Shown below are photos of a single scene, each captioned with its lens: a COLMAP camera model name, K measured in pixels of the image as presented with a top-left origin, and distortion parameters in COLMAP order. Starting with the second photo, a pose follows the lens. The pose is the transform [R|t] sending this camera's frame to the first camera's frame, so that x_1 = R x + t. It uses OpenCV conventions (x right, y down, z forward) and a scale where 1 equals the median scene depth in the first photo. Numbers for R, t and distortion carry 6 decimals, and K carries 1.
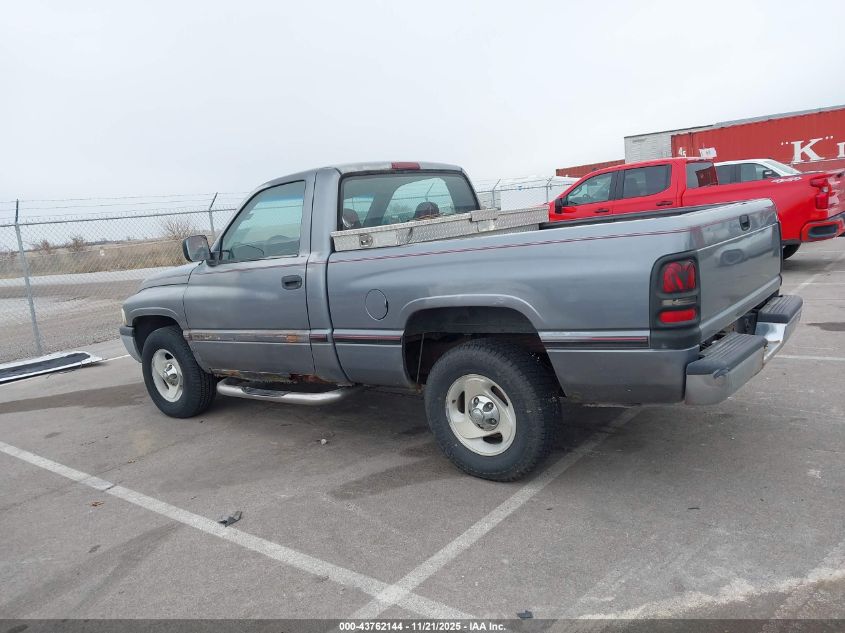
lens RADIAL K [[645.6, 0, 422.5], [0, 645.6, 289.9], [0, 0, 1]] dist [0.011044, -0.001022]
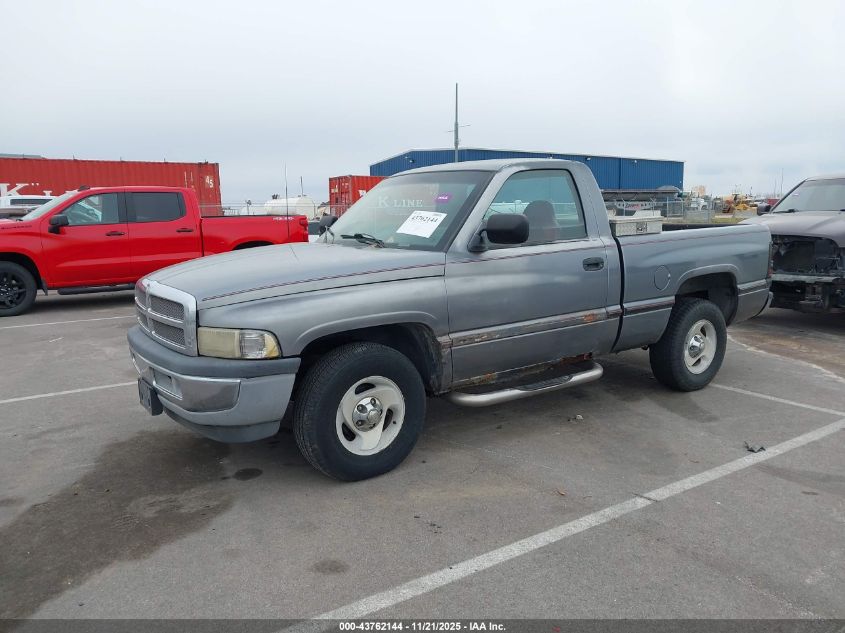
lens RADIAL K [[623.0, 0, 422.5], [0, 623.0, 316.5], [0, 0, 1]] dist [-0.002480, -0.004733]
pose [[0.332780, -0.056028, 0.941339, -1.286117], [0.085460, 0.995918, 0.029065, 0.020922], [-0.939124, 0.070774, 0.336209, 0.955529]]
